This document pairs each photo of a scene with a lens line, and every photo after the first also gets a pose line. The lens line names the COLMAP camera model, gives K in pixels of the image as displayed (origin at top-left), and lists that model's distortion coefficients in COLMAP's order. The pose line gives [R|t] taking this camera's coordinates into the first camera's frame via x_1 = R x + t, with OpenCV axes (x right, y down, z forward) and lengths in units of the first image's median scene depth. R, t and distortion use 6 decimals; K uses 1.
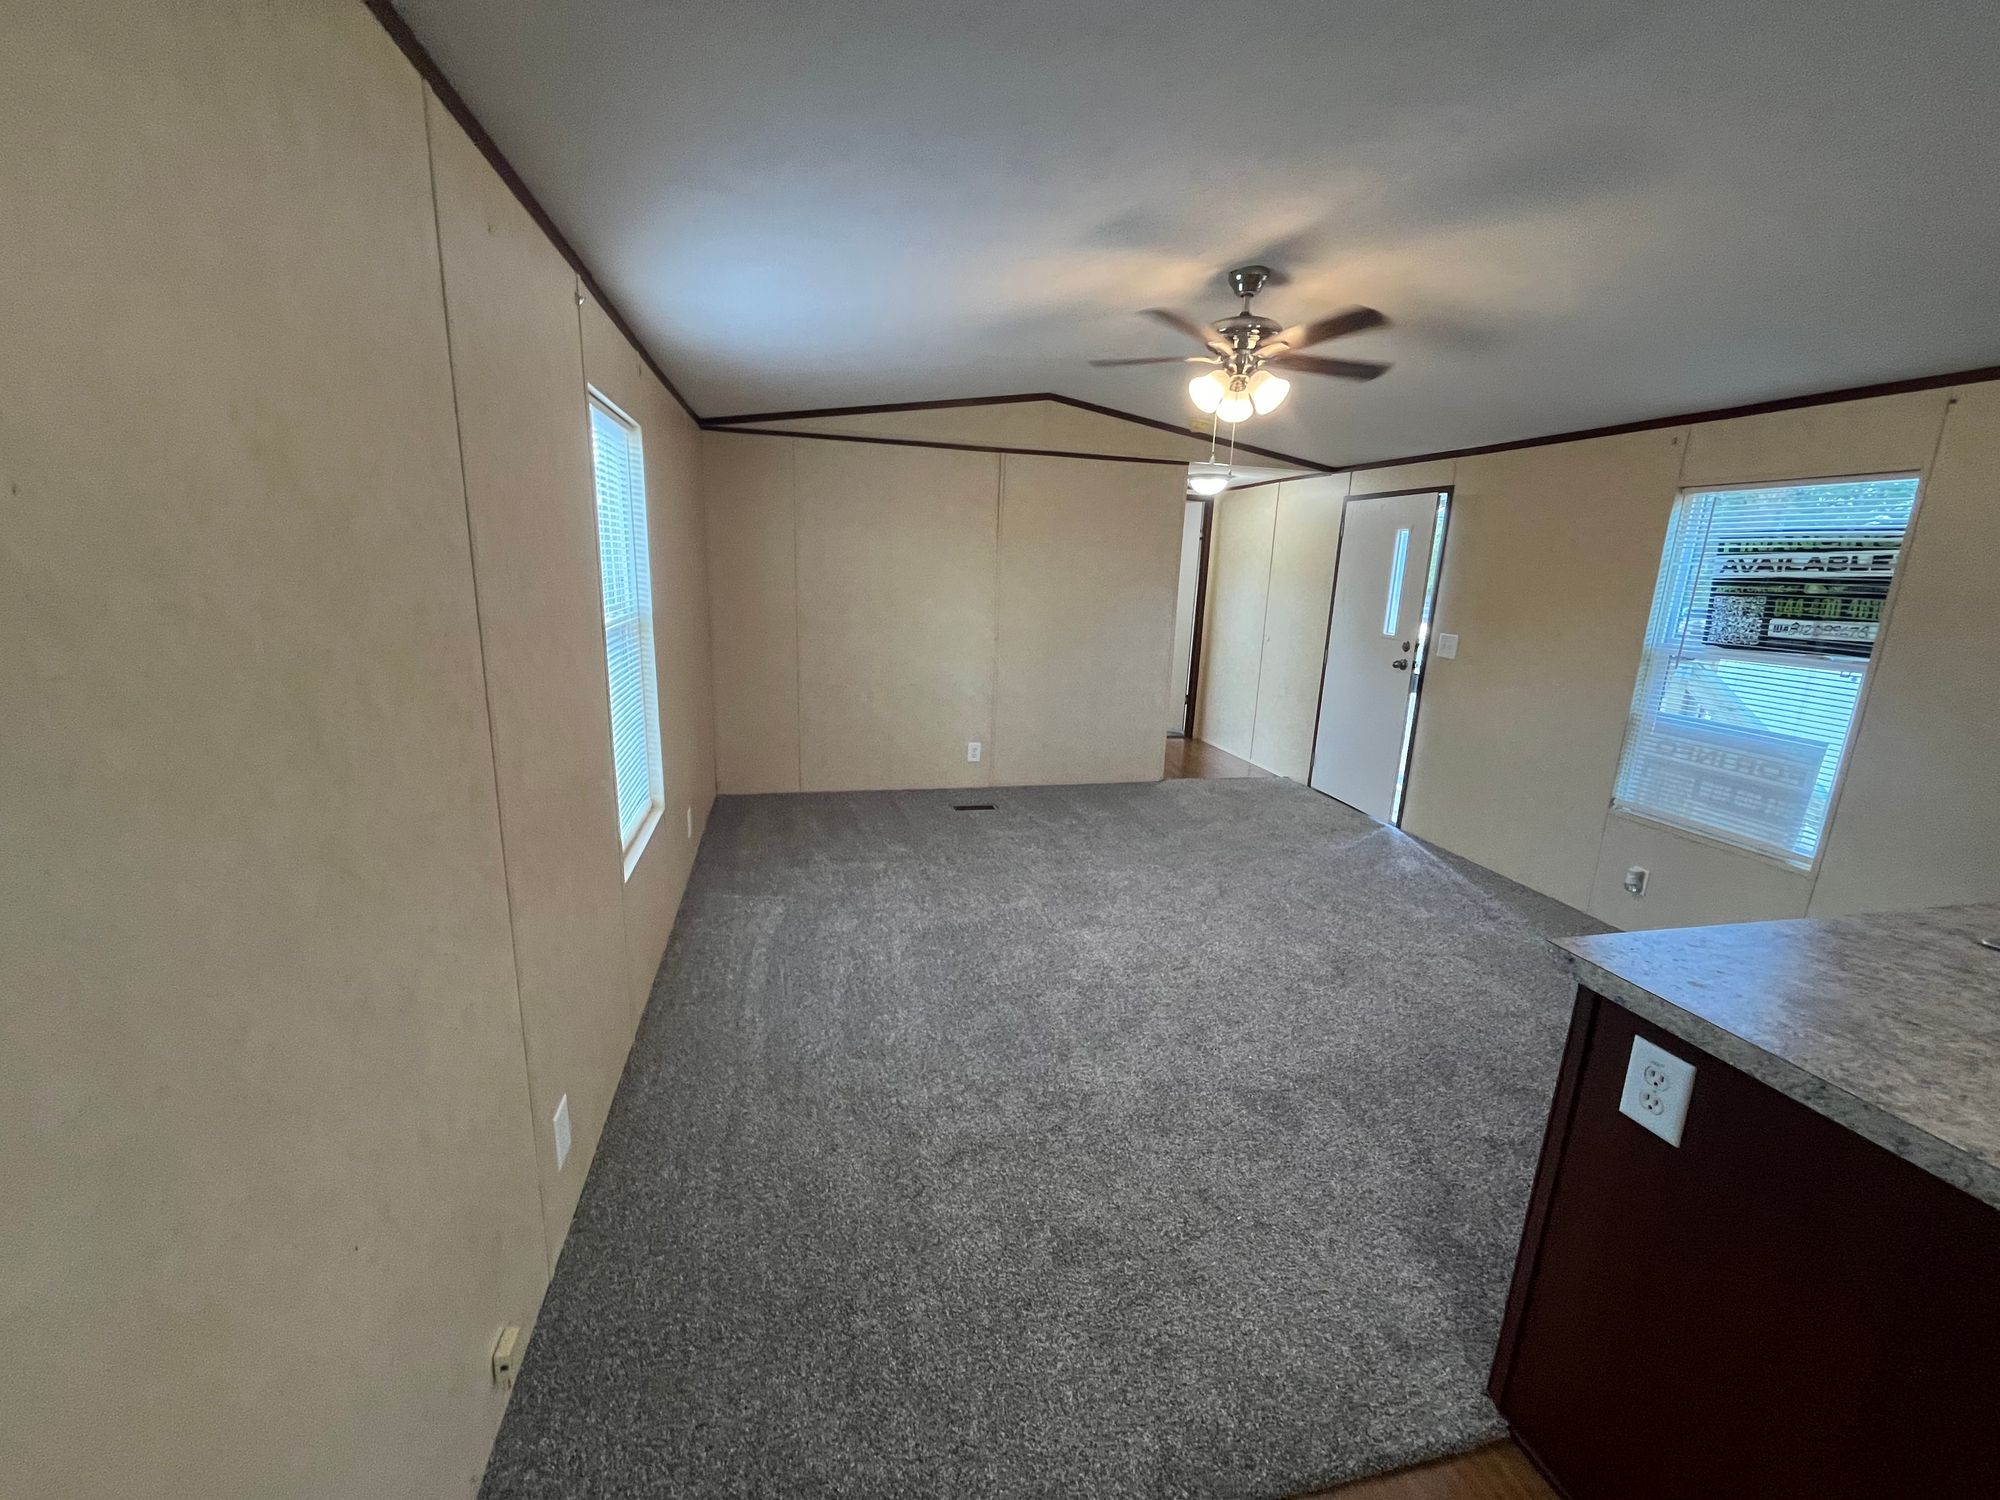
lens RADIAL K [[809.4, 0, 991.9], [0, 809.4, 752.3], [0, 0, 1]] dist [-0.002130, -0.000312]
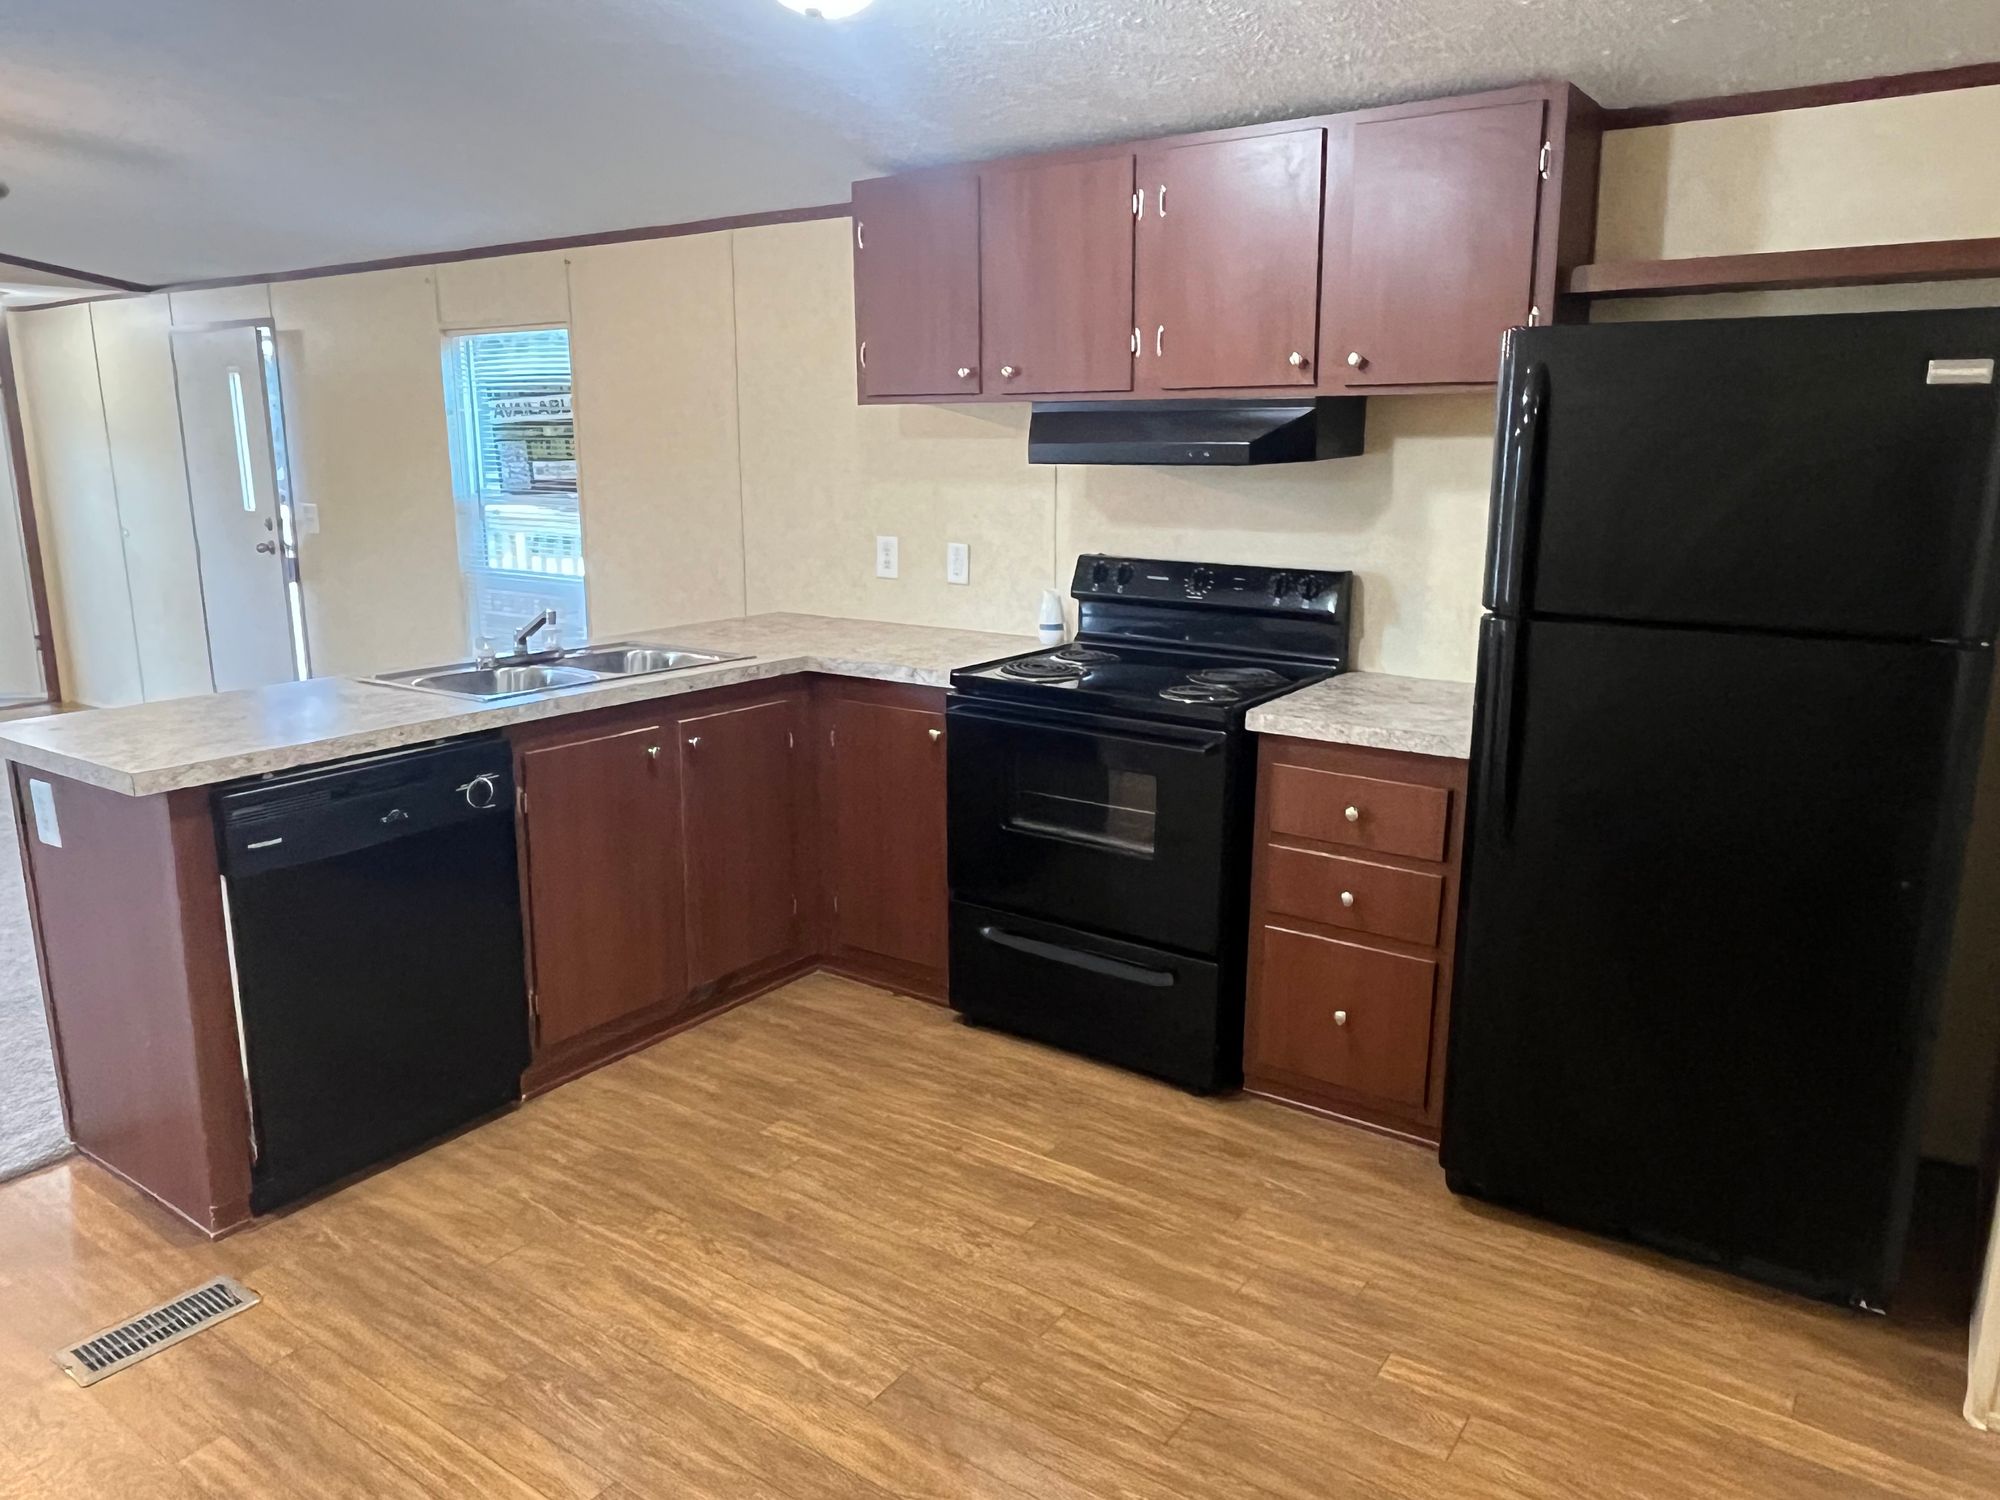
lens RADIAL K [[1413.2, 0, 999.4], [0, 1413.2, 738.4], [0, 0, 1]] dist [0.027073, -0.004966]
pose [[0.757596, -0.179715, 0.627496, 0.225564], [0.181982, 0.981386, 0.061356, 0.174146], [-0.626842, 0.067710, 0.776199, -0.735206]]
